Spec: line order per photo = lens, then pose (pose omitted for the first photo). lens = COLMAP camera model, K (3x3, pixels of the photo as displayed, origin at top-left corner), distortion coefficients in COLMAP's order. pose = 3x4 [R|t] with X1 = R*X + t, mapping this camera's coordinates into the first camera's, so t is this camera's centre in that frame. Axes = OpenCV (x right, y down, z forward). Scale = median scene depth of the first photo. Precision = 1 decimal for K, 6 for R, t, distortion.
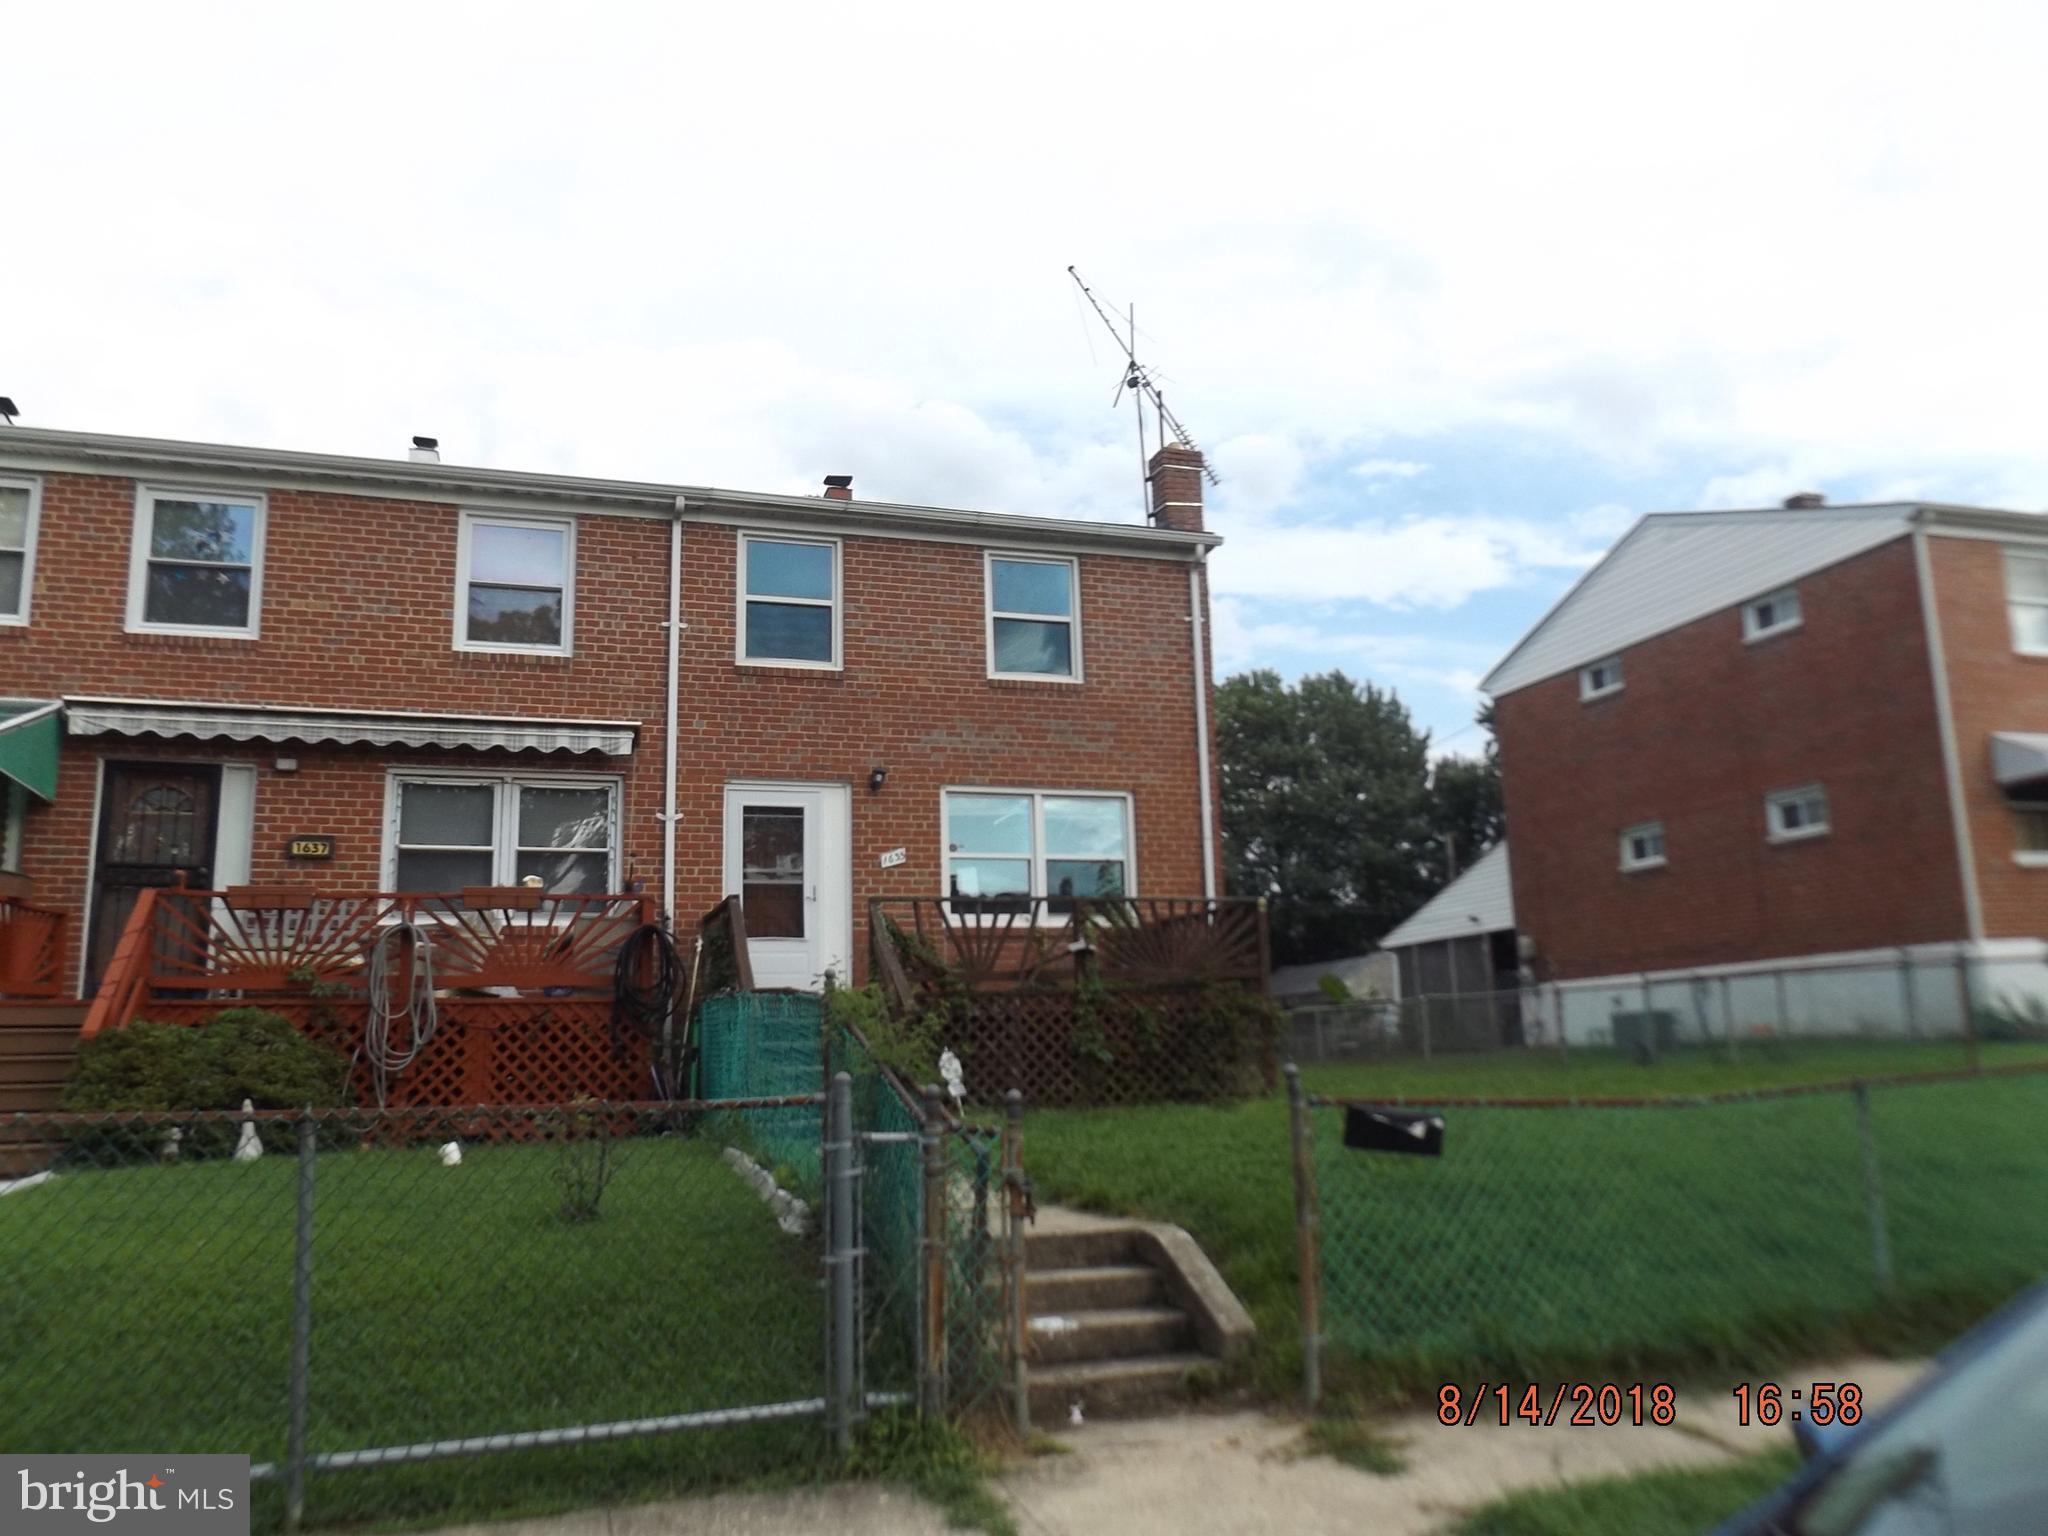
lens RADIAL K [[1529.4, 0, 1001.7], [0, 1529.4, 783.7], [0, 0, 1]] dist [0.001296, 0.048606]
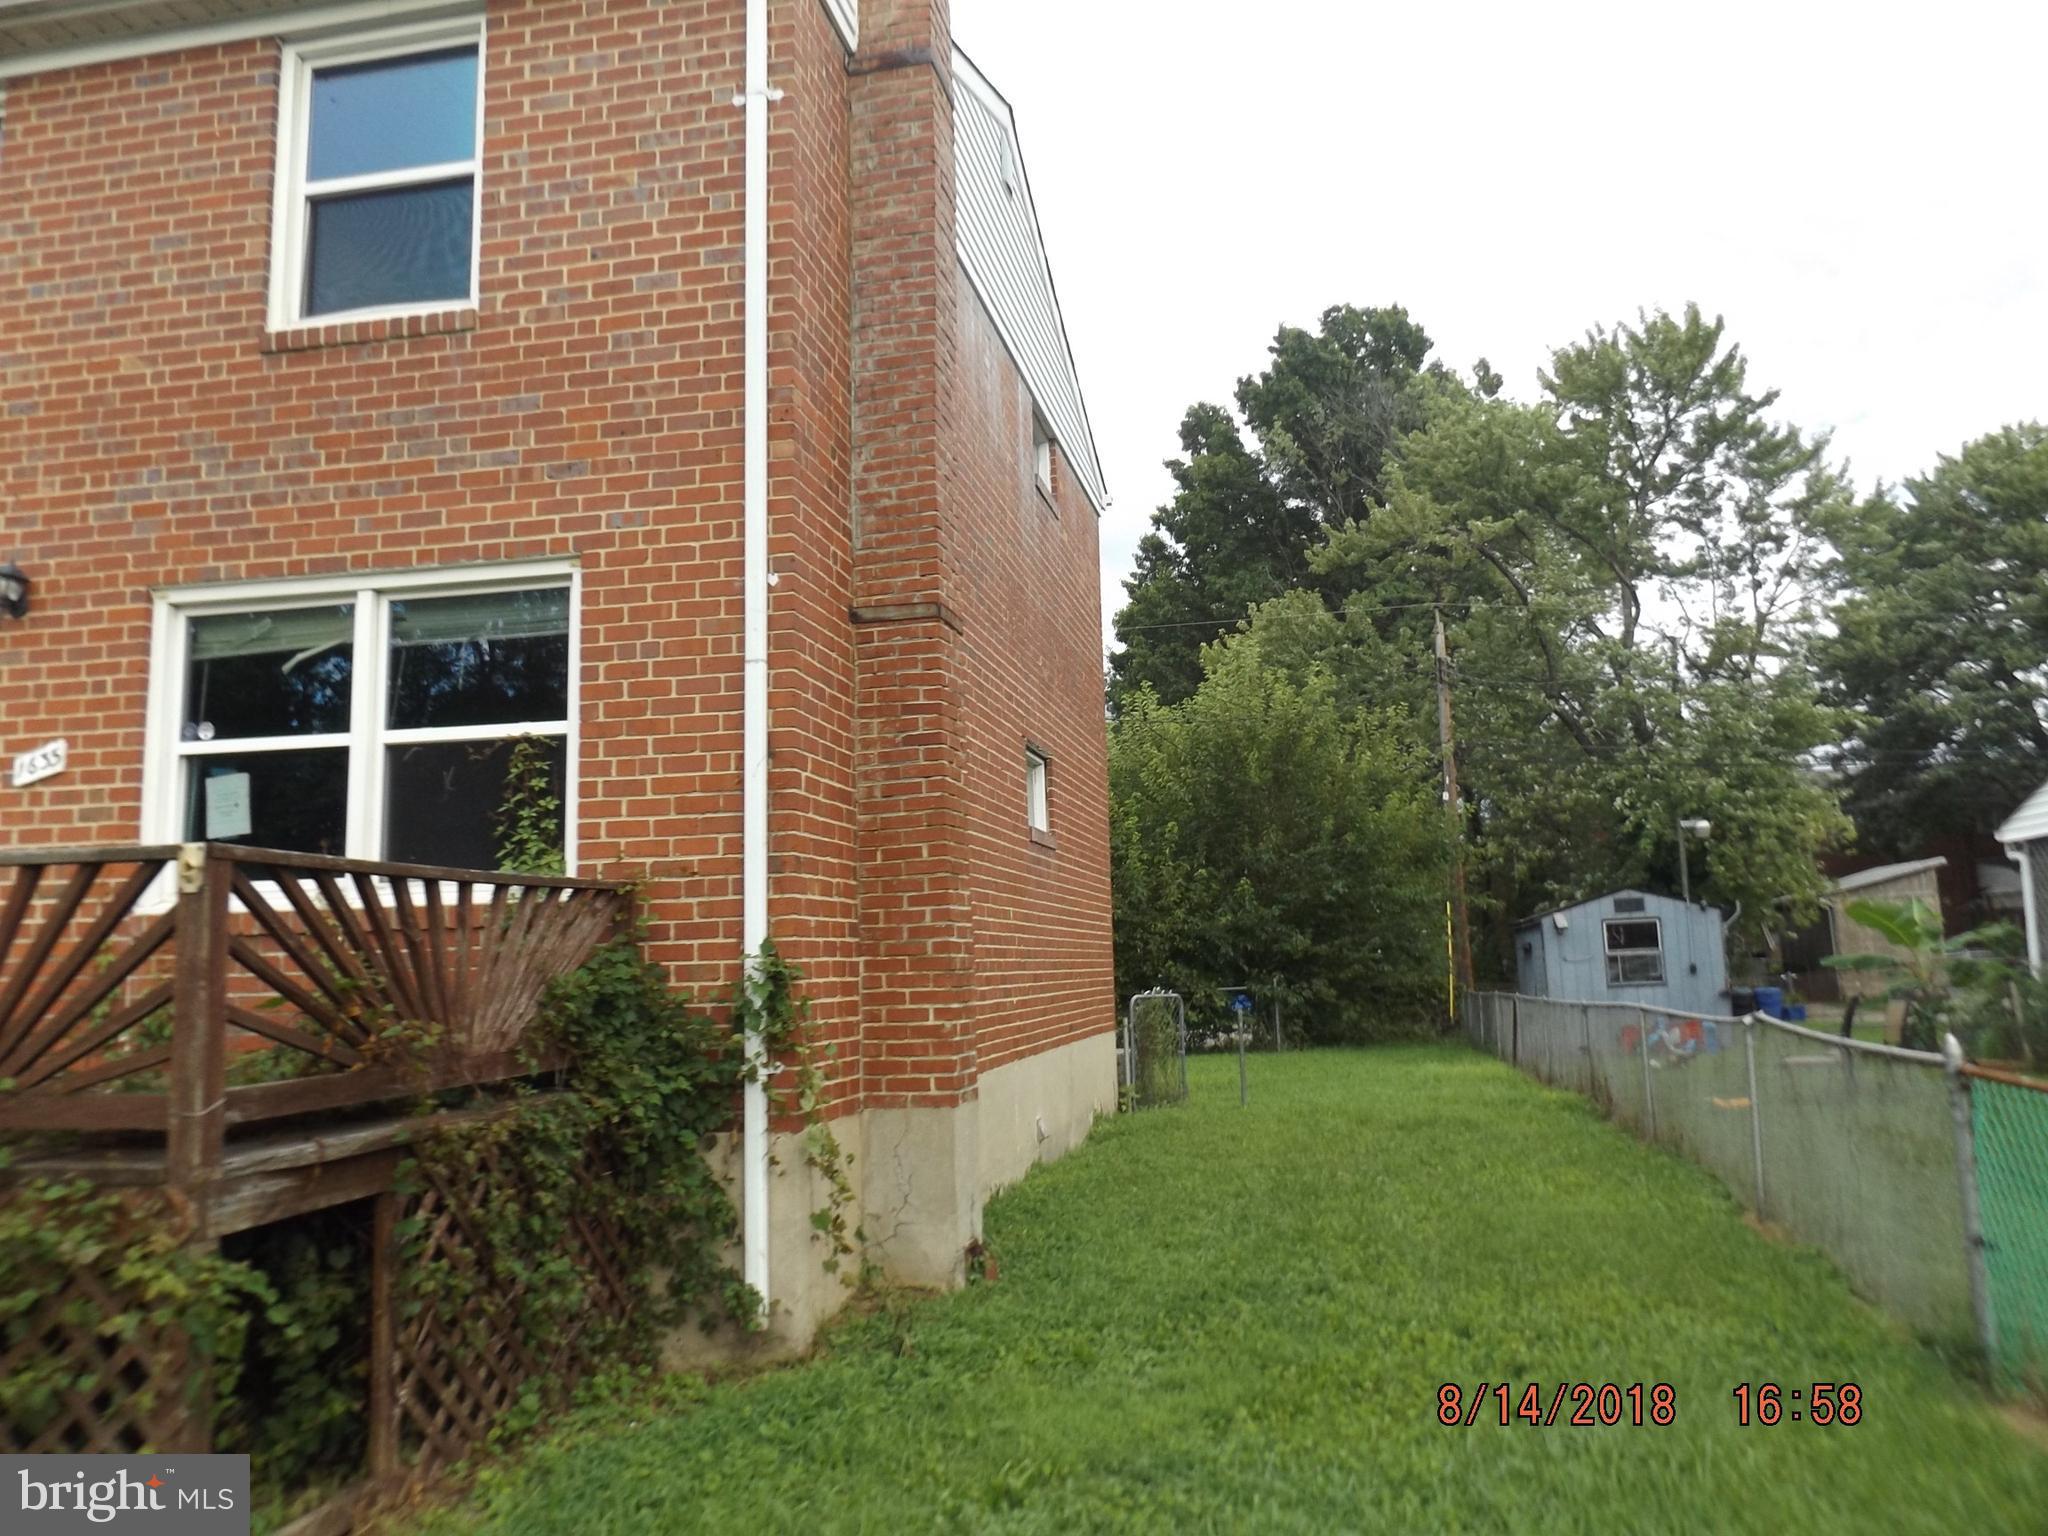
lens RADIAL K [[1514.3, 0, 1015.1], [0, 1514.3, 759.2], [0, 0, 1]] dist [-0.004144, 0.004846]
pose [[0.877268, -0.053389, -0.477022, 0.390494], [0.083663, 0.995590, 0.042433, 0.052434], [0.472653, -0.077134, 0.877866, 0.746839]]
